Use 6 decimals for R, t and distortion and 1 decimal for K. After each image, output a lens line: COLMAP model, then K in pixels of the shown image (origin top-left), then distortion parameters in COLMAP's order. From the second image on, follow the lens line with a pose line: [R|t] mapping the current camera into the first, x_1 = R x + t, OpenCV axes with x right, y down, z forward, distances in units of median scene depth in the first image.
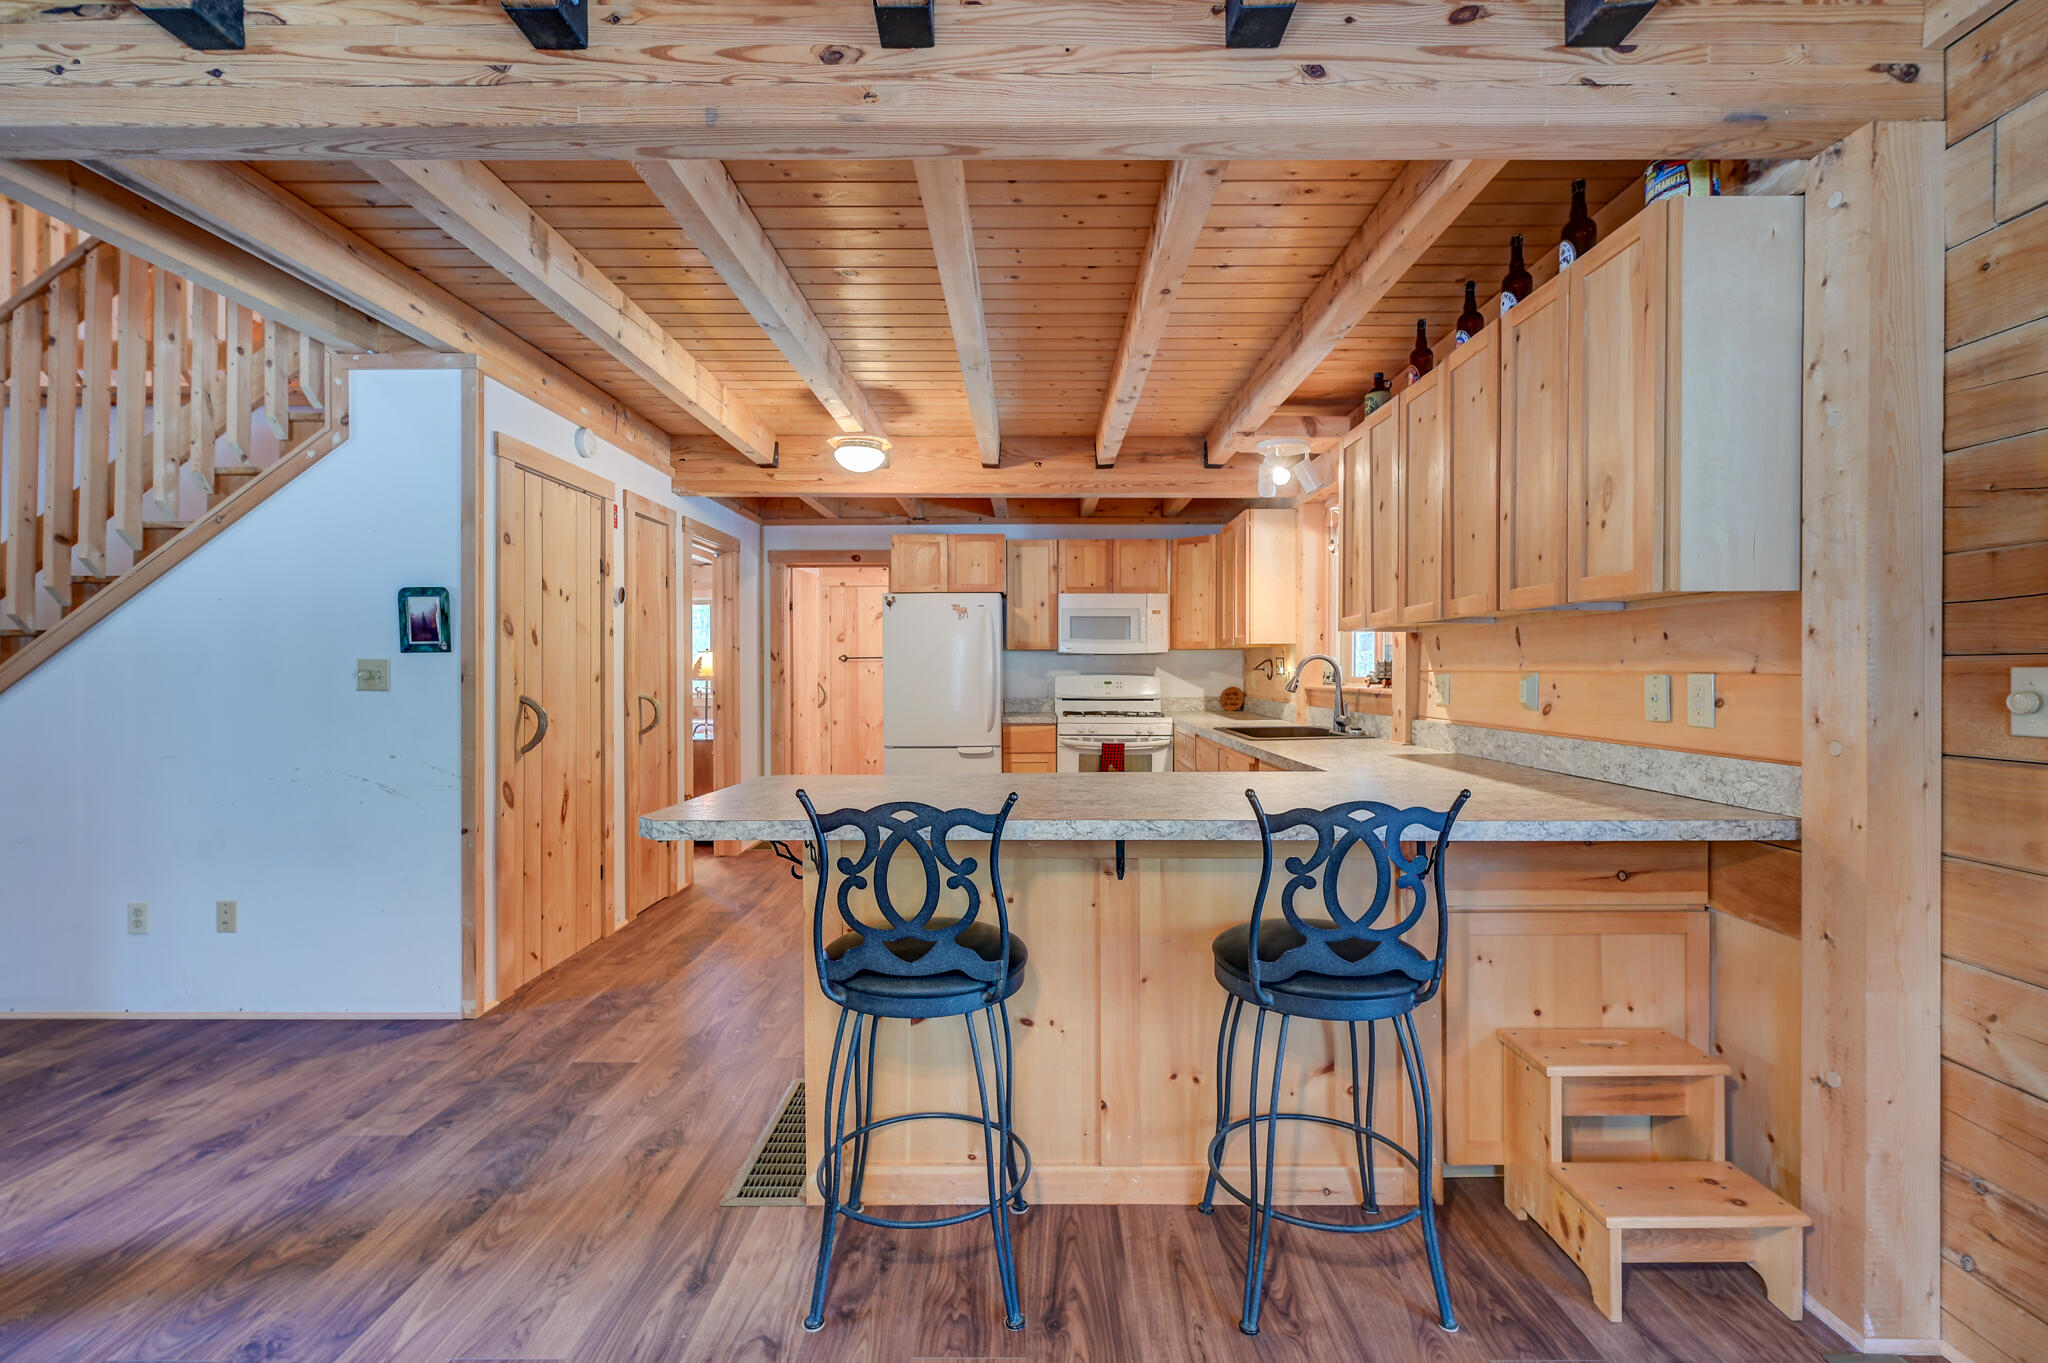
lens RADIAL K [[926.6, 0, 1029.8], [0, 926.6, 669.4], [0, 0, 1]] dist [0.002217, 0.000270]
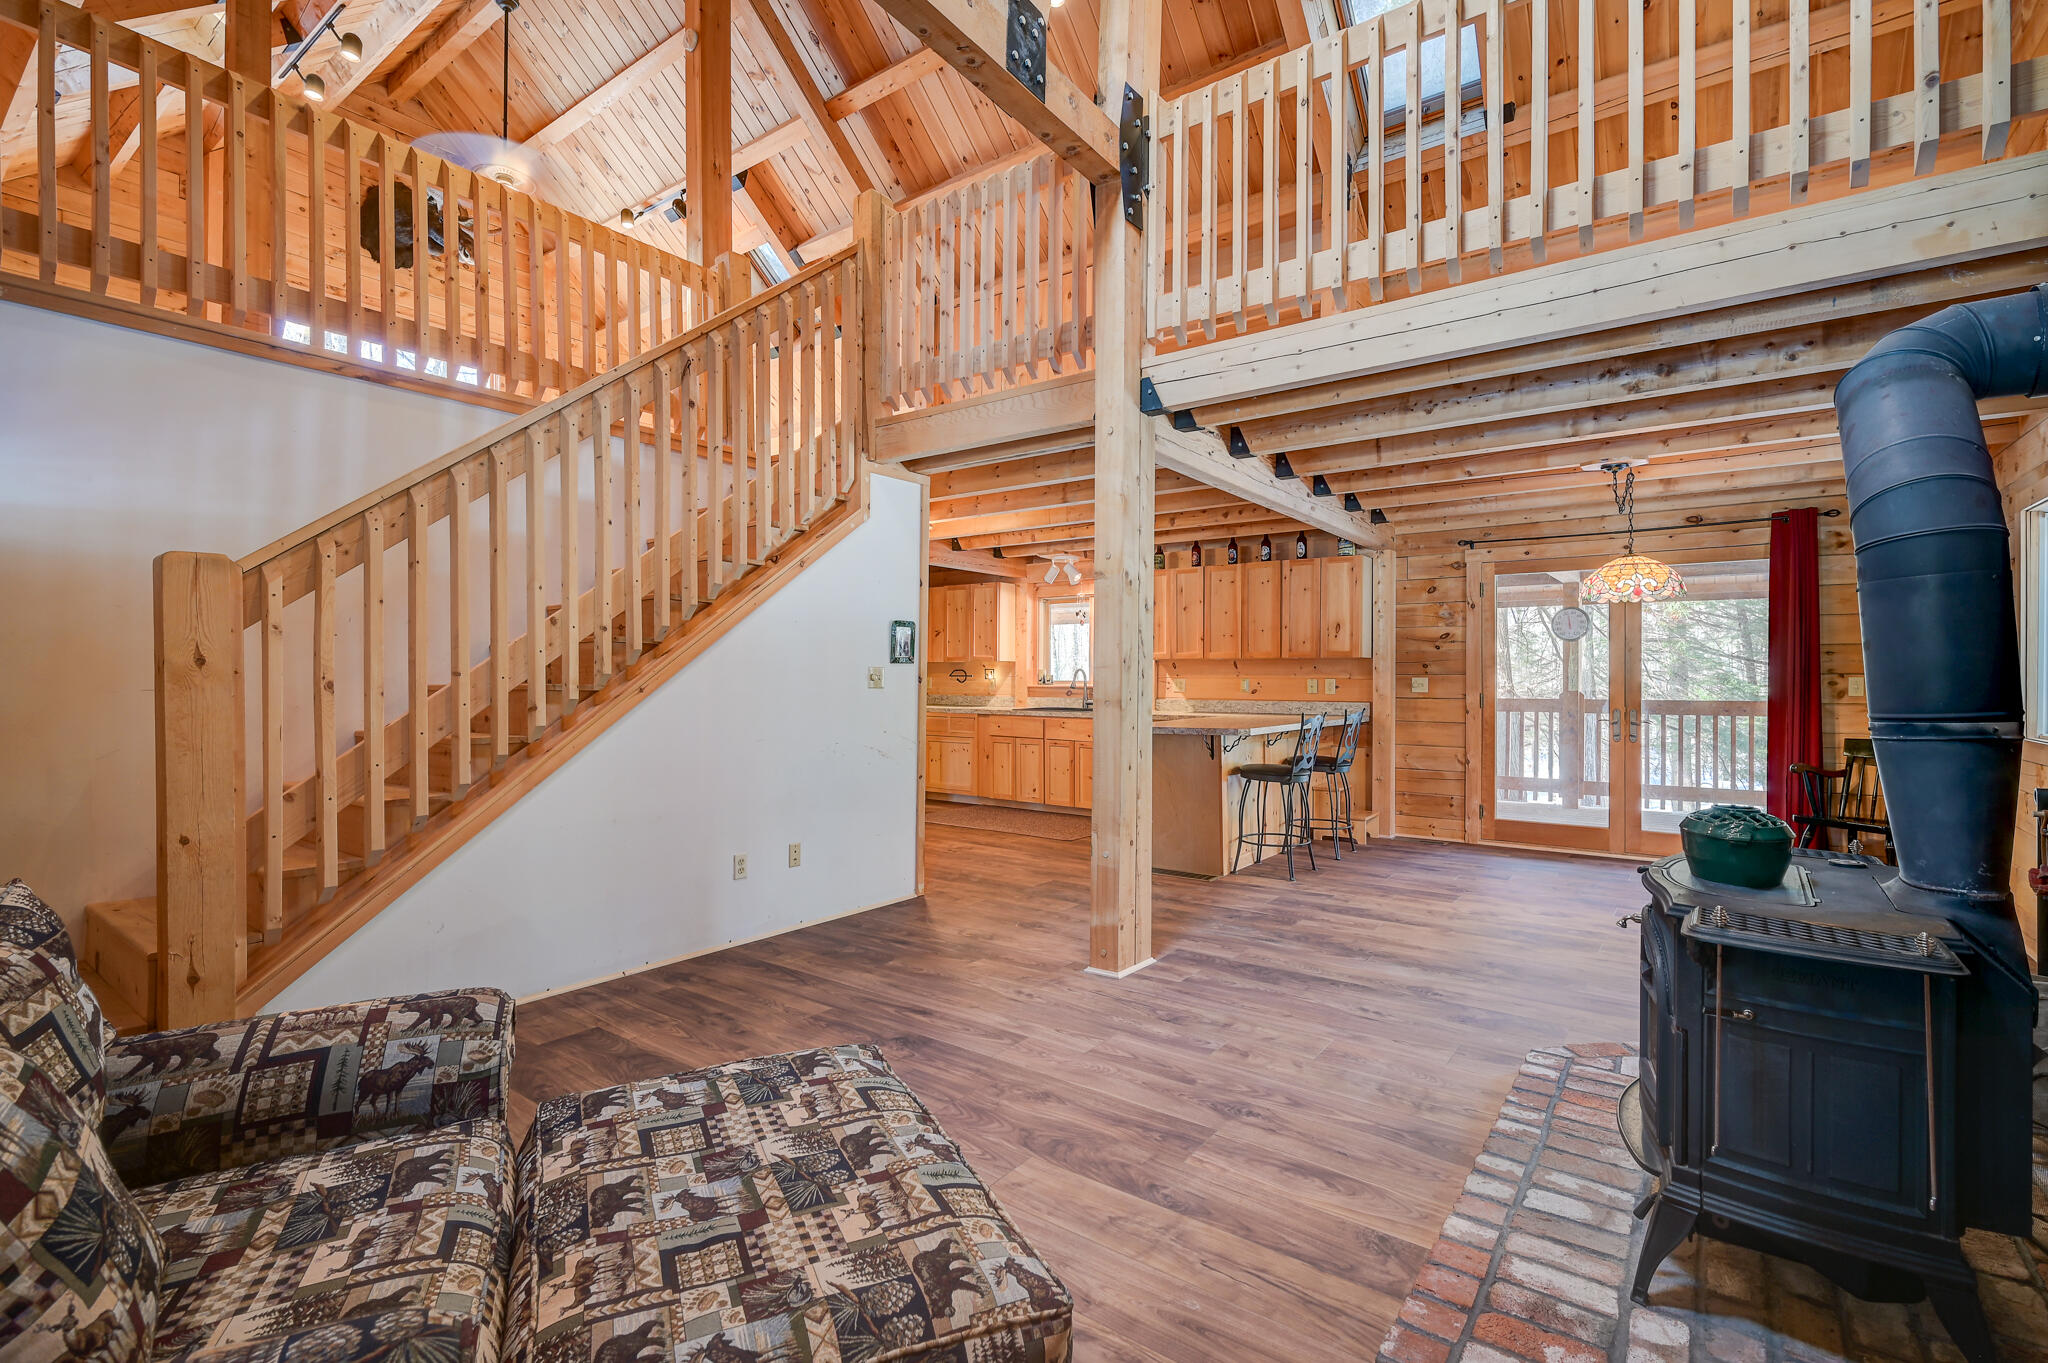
lens RADIAL K [[926.6, 0, 1022.6], [0, 926.6, 683.1], [0, 0, 1]] dist [0.002217, 0.000270]
pose [[0.593073, -0.001136, 0.805148, -2.204203], [-0.006814, 0.999956, 0.006430, 0.003736], [-0.805120, -0.009299, 0.593039, -0.091202]]
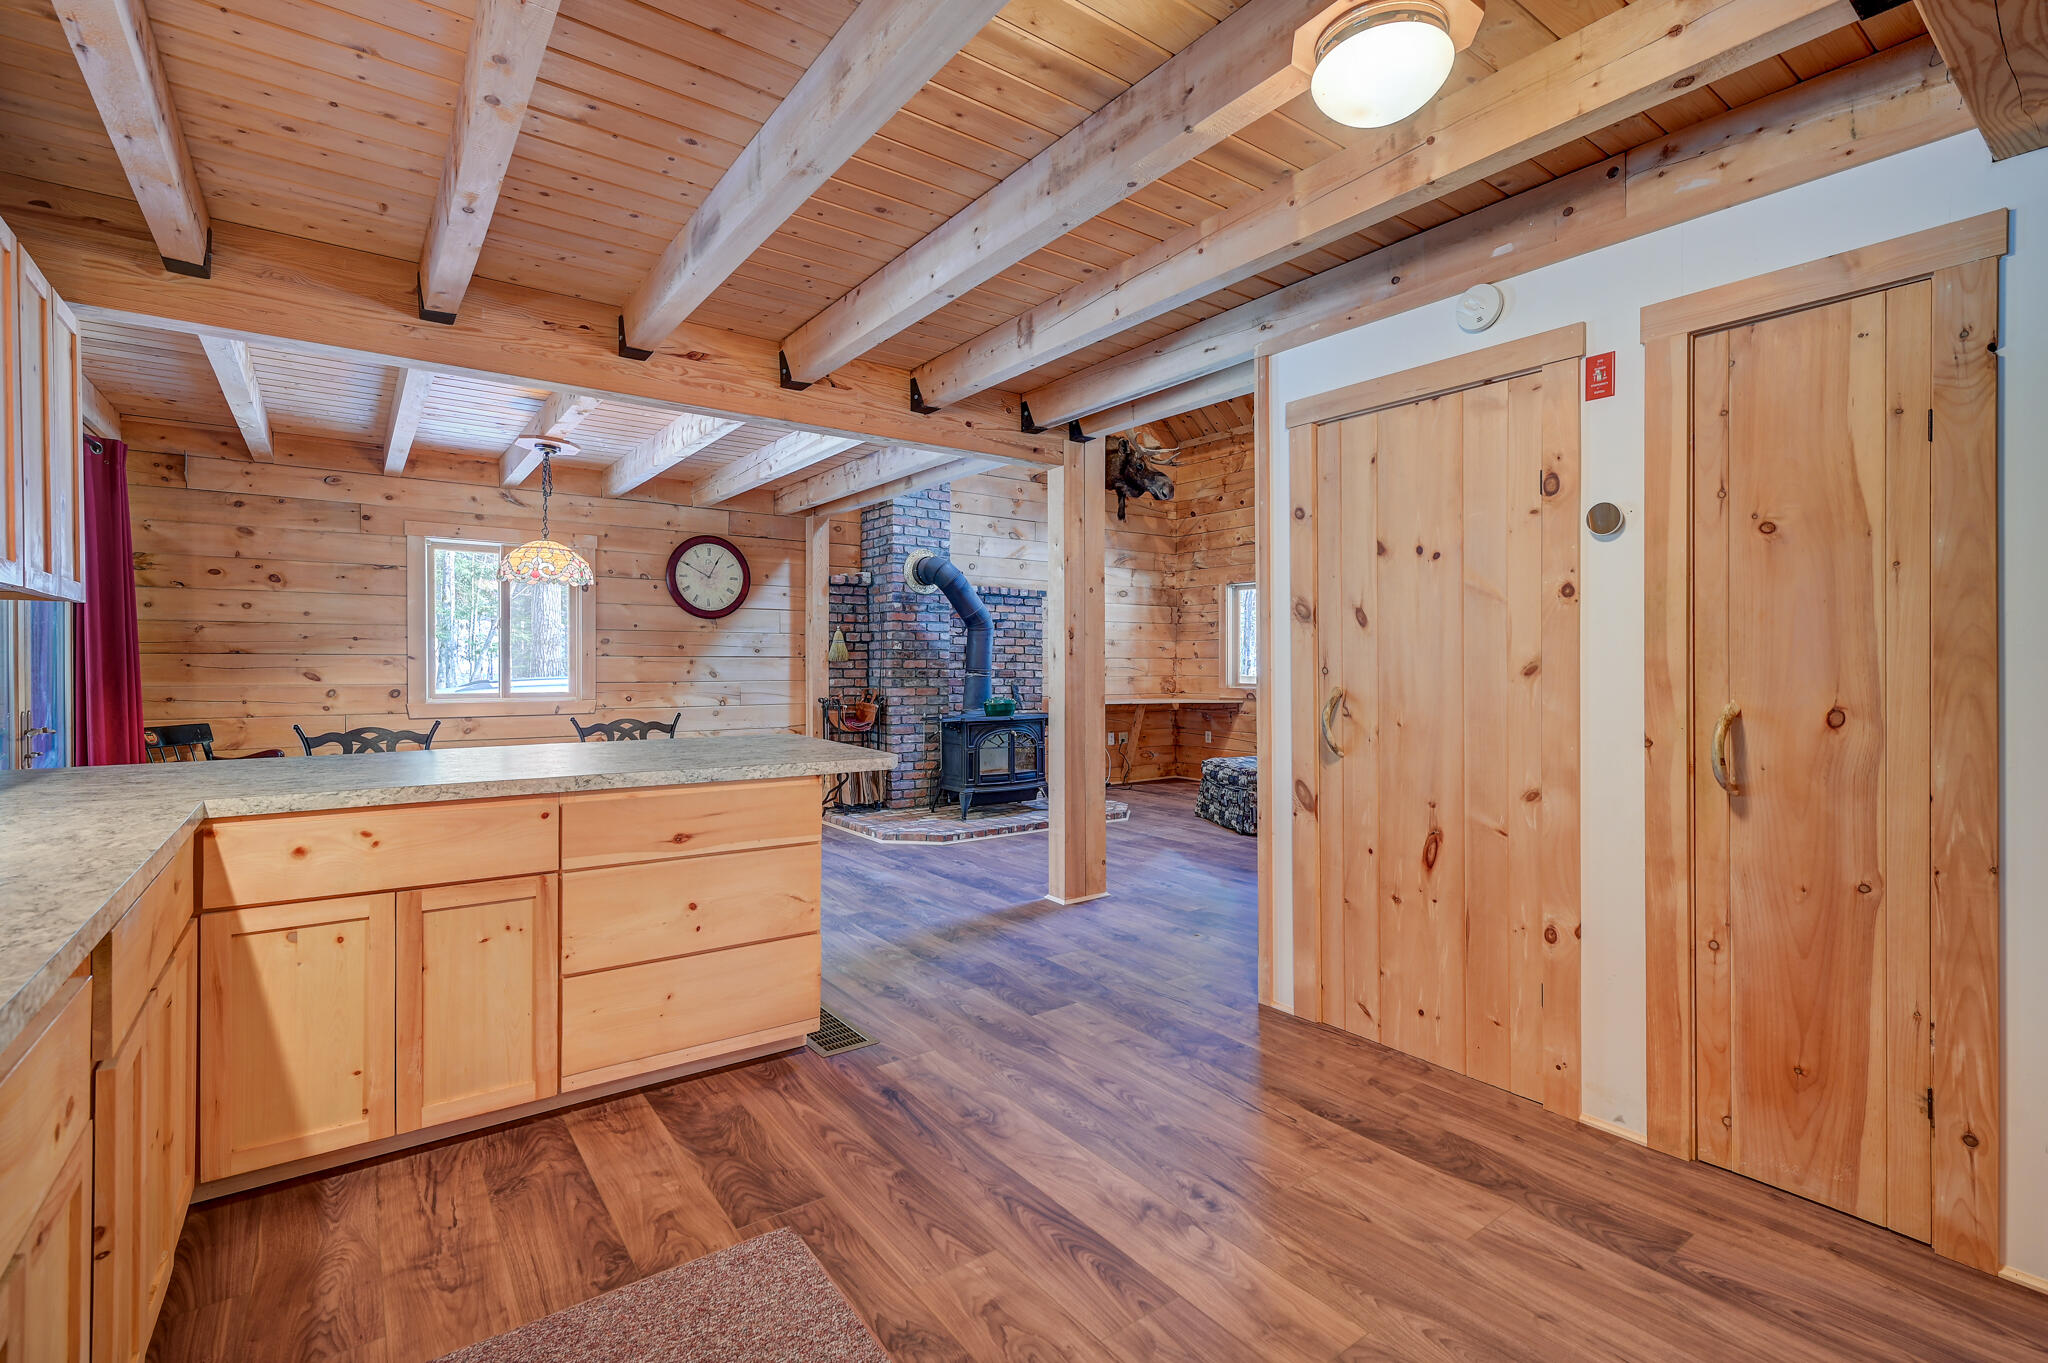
lens RADIAL K [[926.6, 0, 1028.2], [0, 926.6, 670.4], [0, 0, 1]] dist [0.002217, 0.000270]
pose [[-0.800860, 0.003692, -0.598840, 0.254829], [-0.001228, 0.999969, 0.007808, 0.009913], [0.598851, 0.006988, -0.800830, 2.052781]]
